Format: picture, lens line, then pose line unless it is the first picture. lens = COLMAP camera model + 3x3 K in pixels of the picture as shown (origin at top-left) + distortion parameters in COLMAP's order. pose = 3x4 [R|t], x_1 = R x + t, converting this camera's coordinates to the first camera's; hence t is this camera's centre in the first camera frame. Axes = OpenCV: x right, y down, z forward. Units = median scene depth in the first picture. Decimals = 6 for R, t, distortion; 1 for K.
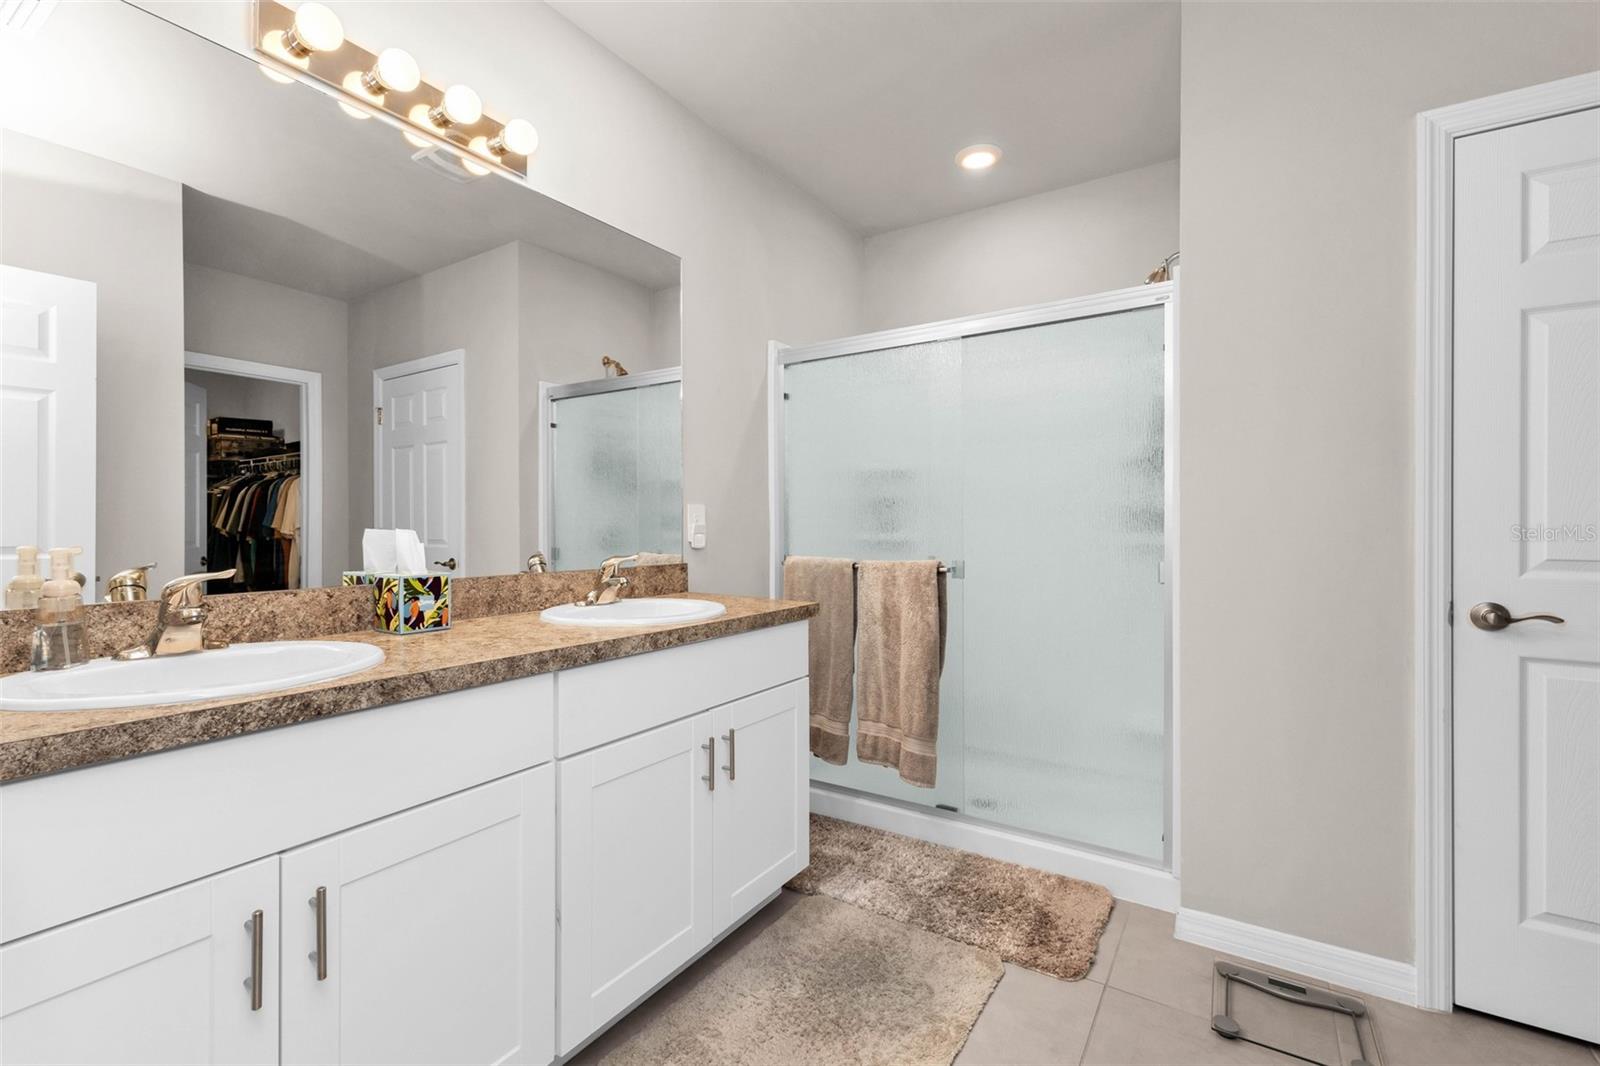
lens RADIAL K [[706.0, 0, 805.1], [0, 706.0, 530.5], [0, 0, 1]] dist [0.002594, 0.000055]
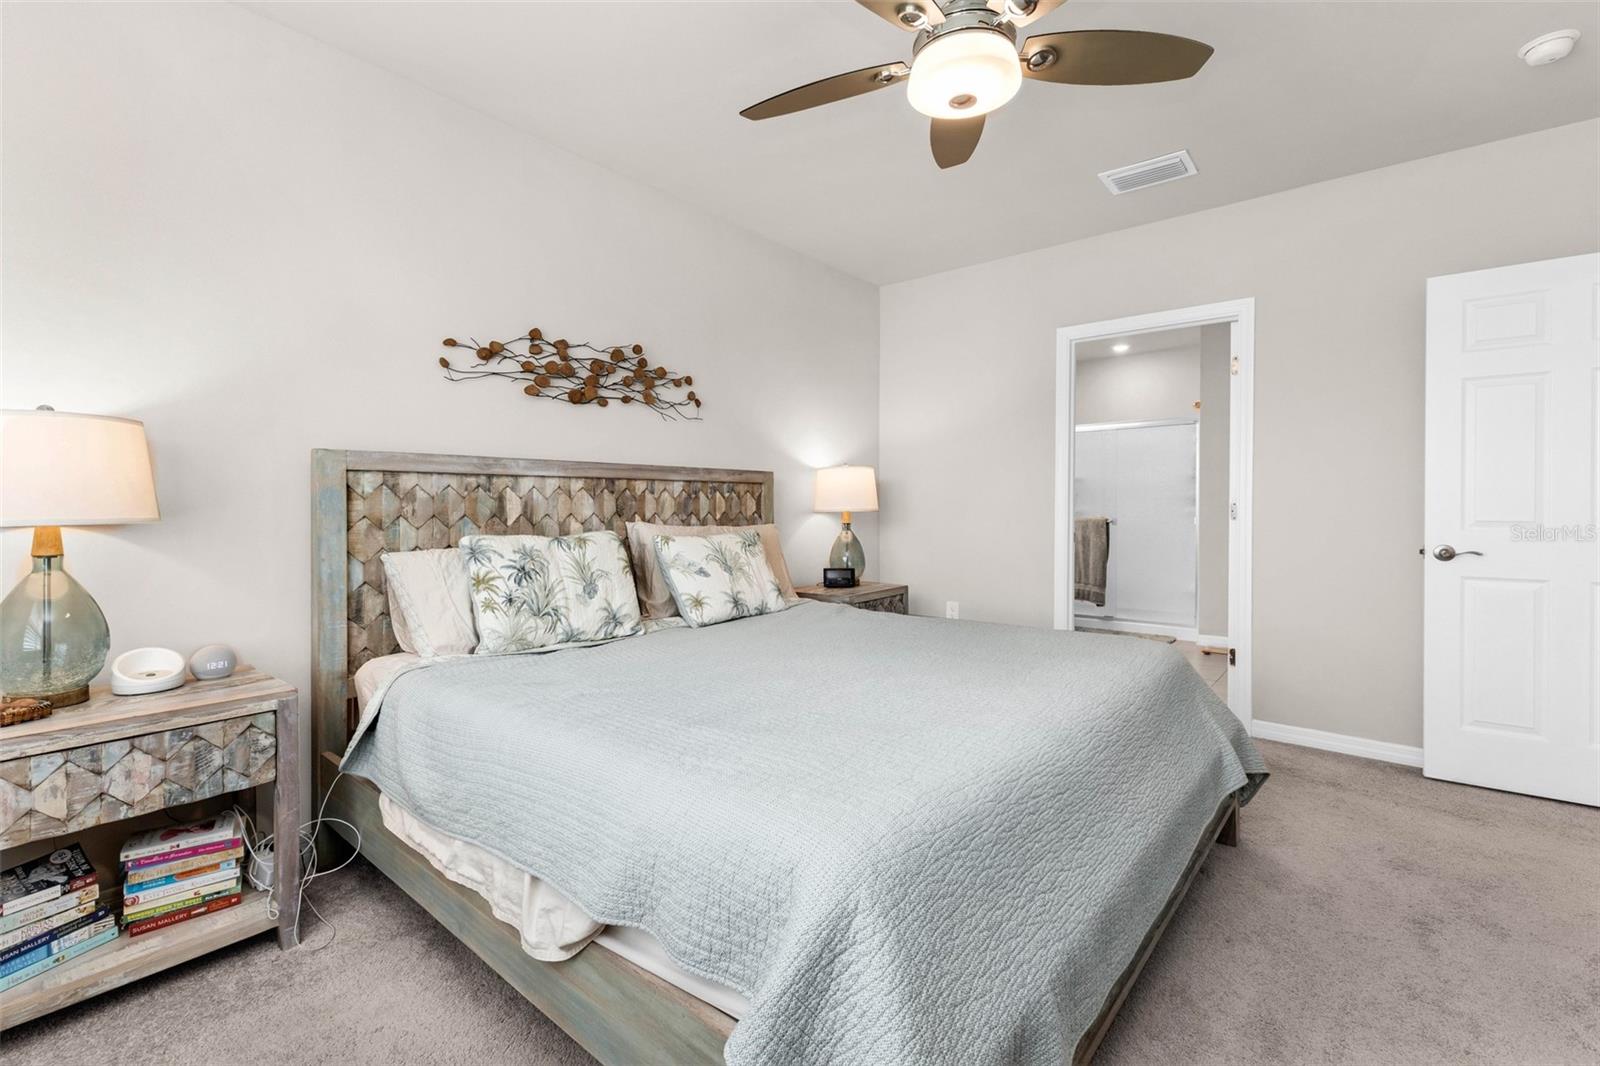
lens RADIAL K [[706.0, 0, 785.2], [0, 706.0, 525.4], [0, 0, 1]] dist [0.002594, 0.000055]
pose [[0.974204, -0.002934, -0.225652, -0.353139], [0.006941, 0.999832, 0.016969, 0.016499], [0.225564, -0.018097, 0.974060, -1.692703]]
